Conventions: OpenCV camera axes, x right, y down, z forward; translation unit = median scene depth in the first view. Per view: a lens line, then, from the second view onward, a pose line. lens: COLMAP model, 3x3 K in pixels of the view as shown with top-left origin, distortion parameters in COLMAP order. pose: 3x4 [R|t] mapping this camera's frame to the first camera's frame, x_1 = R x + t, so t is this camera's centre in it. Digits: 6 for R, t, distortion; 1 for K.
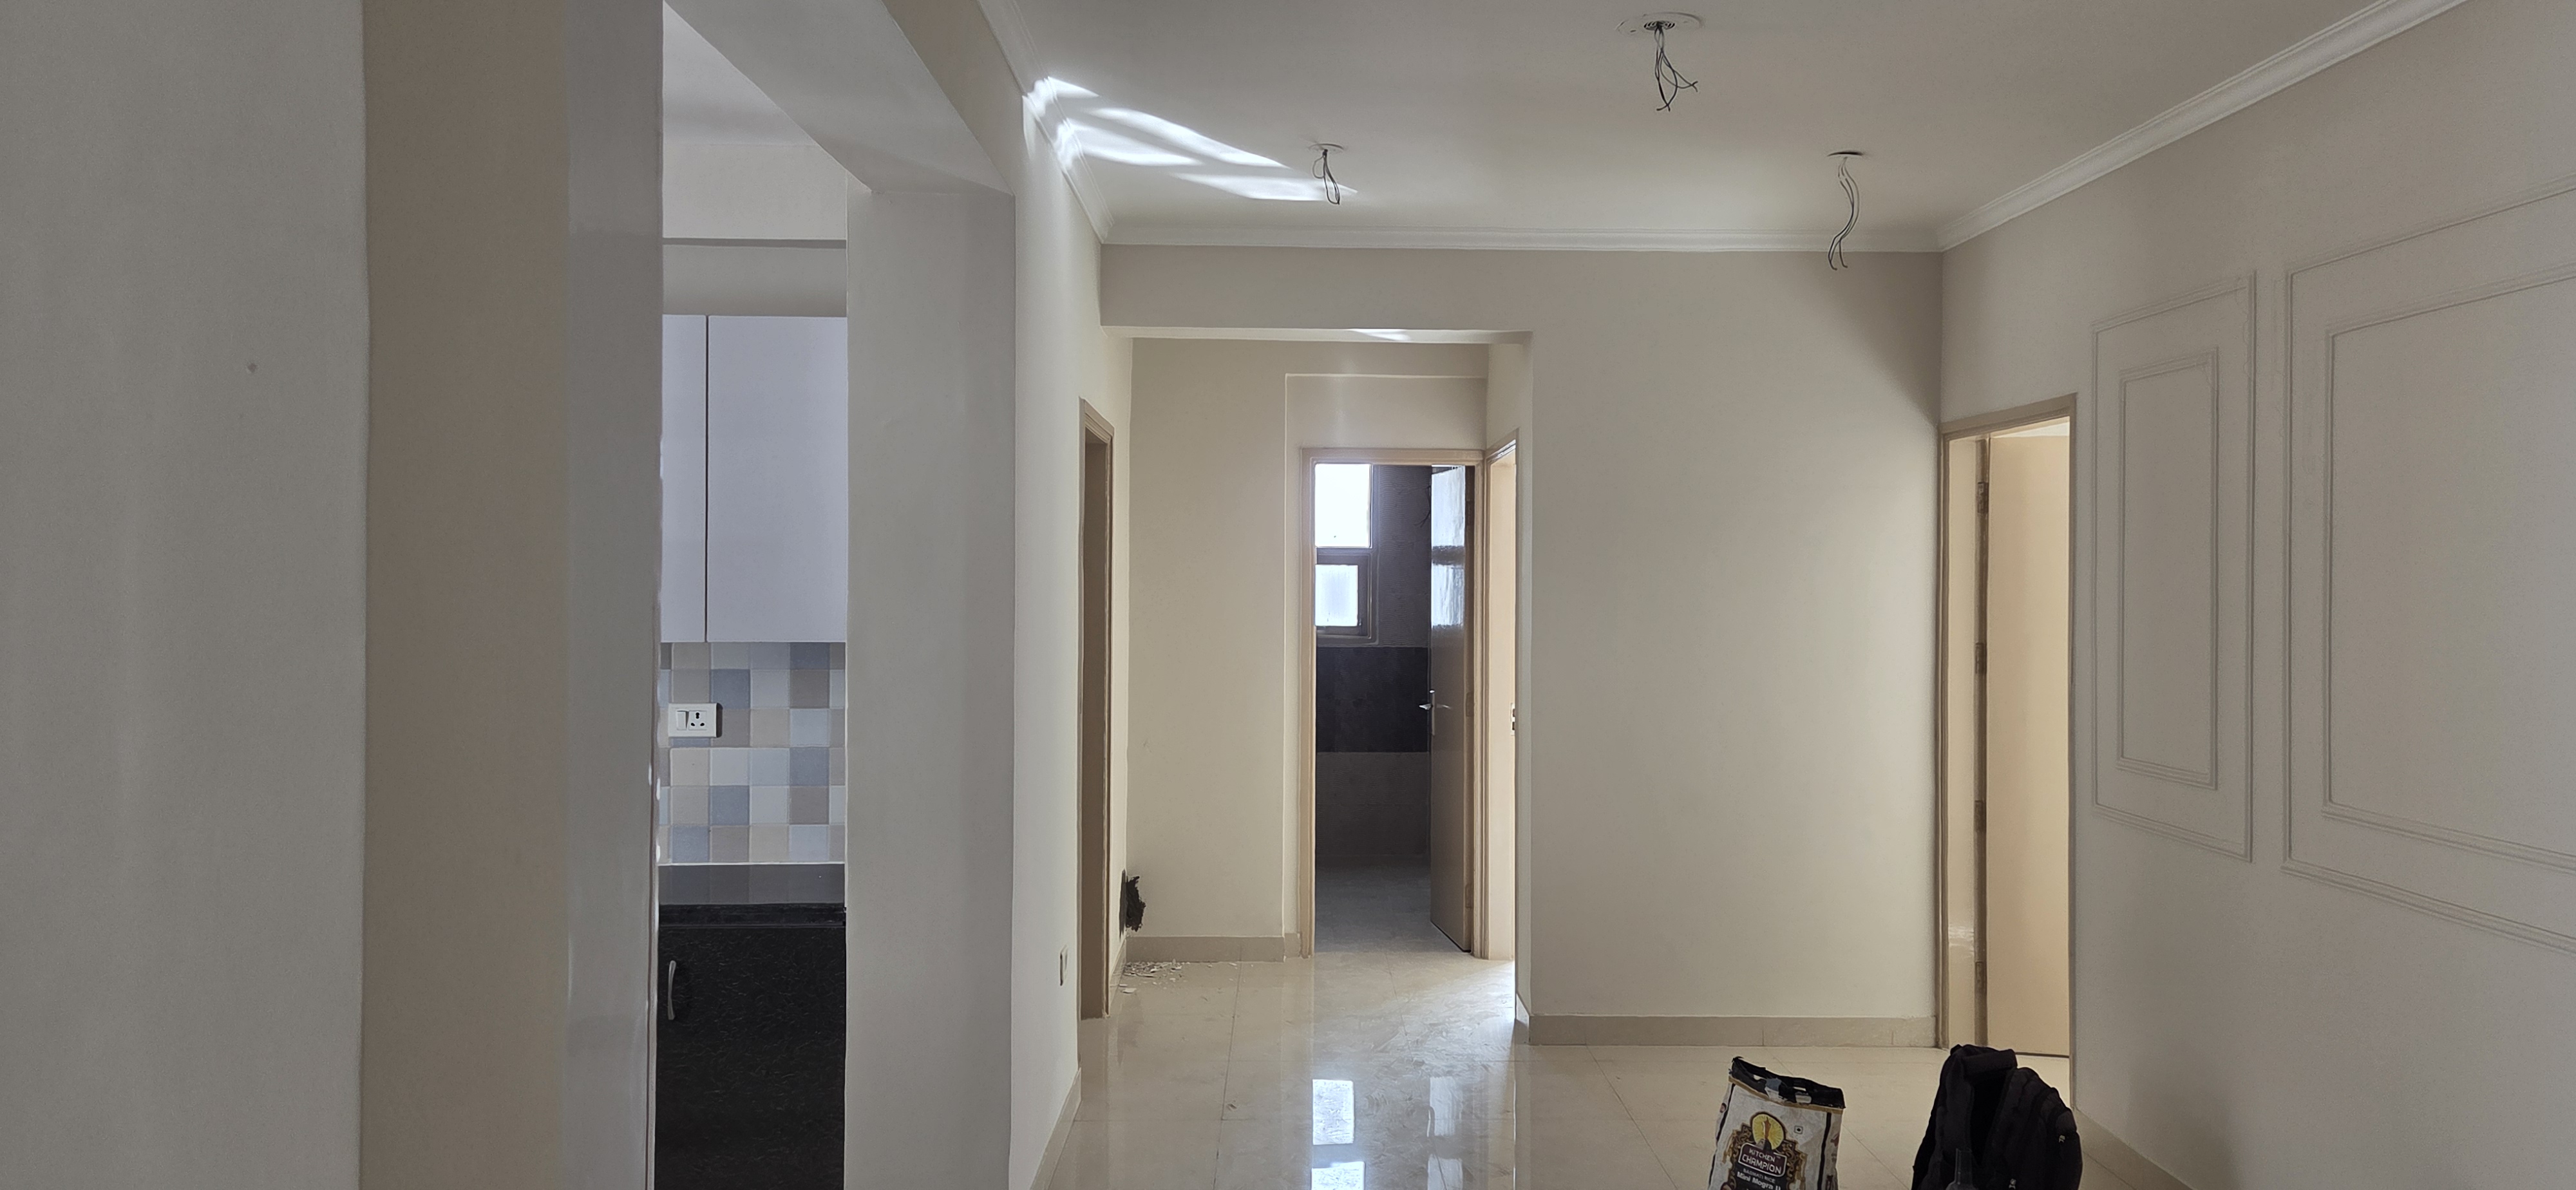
lens RADIAL K [[1720.0, 0, 1329.4], [0, 1720.0, 584.7], [0, 0, 1]] dist [0.068010, -0.048390]
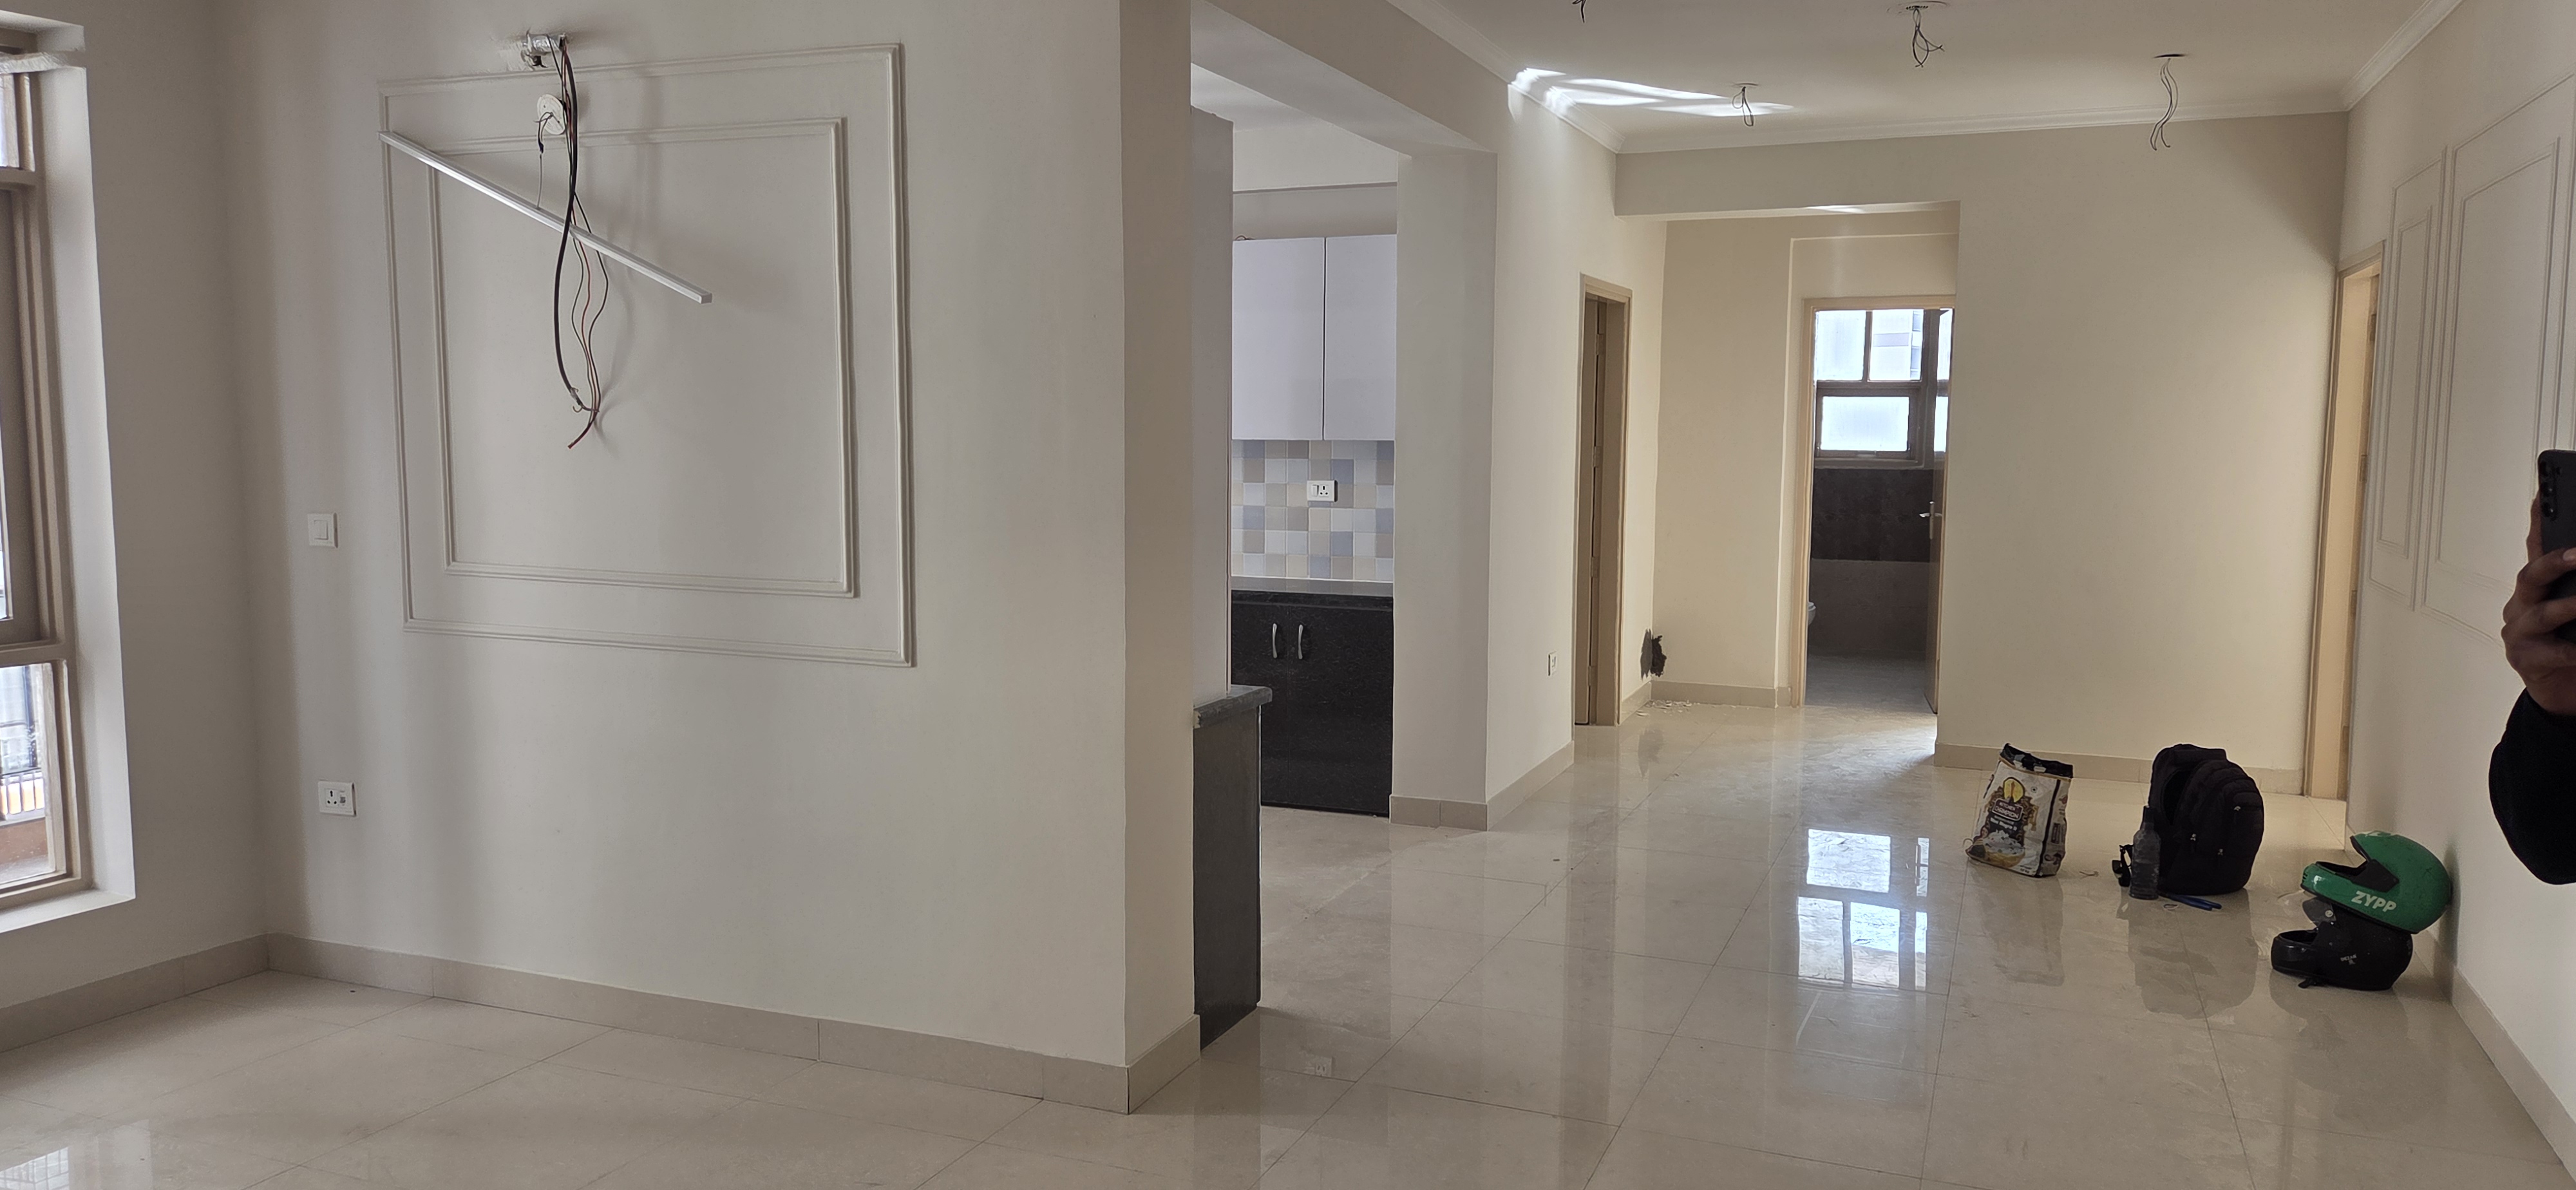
lens RADIAL K [[1720.0, 0, 1309.8], [0, 1720.0, 585.6], [0, 0, 1]] dist [0.068010, -0.048390]
pose [[0.912837, 0.039257, -0.406432, 0.272695], [-0.002625, 0.995911, 0.090300, 0.021838], [0.408315, -0.081362, 0.909208, -0.456513]]
